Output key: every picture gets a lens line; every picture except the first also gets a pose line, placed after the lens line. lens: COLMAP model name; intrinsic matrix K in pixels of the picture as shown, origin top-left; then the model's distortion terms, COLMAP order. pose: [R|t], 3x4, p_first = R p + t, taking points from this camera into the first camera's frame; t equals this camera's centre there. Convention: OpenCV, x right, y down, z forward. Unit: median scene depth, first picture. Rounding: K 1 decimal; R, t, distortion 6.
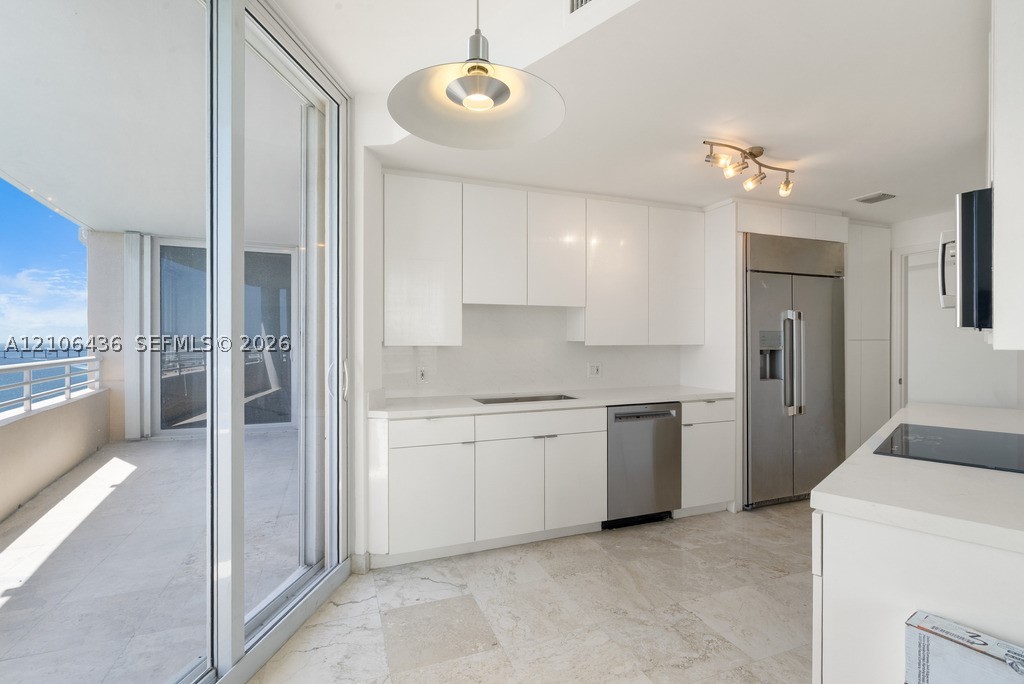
lens RADIAL K [[466.0, 0, 507.4], [0, 466.0, 342.5], [0, 0, 1]] dist [-0.003537, -0.000101]
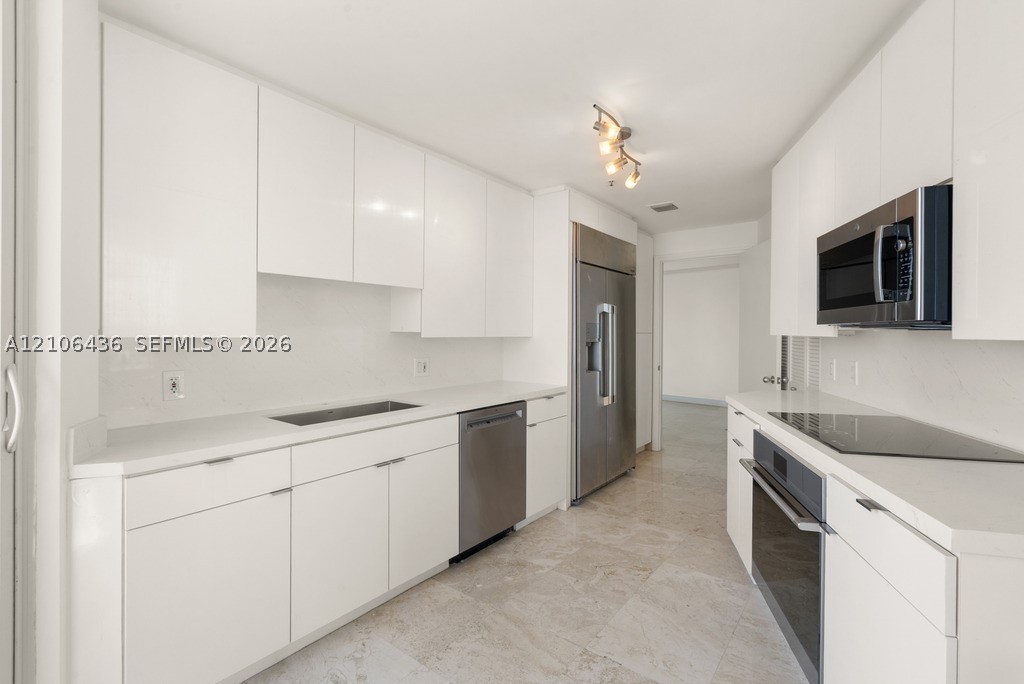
lens RADIAL K [[464.6, 0, 512.0], [0, 464.6, 335.8], [0, 0, 1]] dist [-0.001963, 0.000387]
pose [[0.850212, 0.003399, 0.526430, -0.124492], [-0.005630, 0.999981, 0.002636, 0.000641], [-0.526411, -0.005205, 0.850215, 0.251093]]
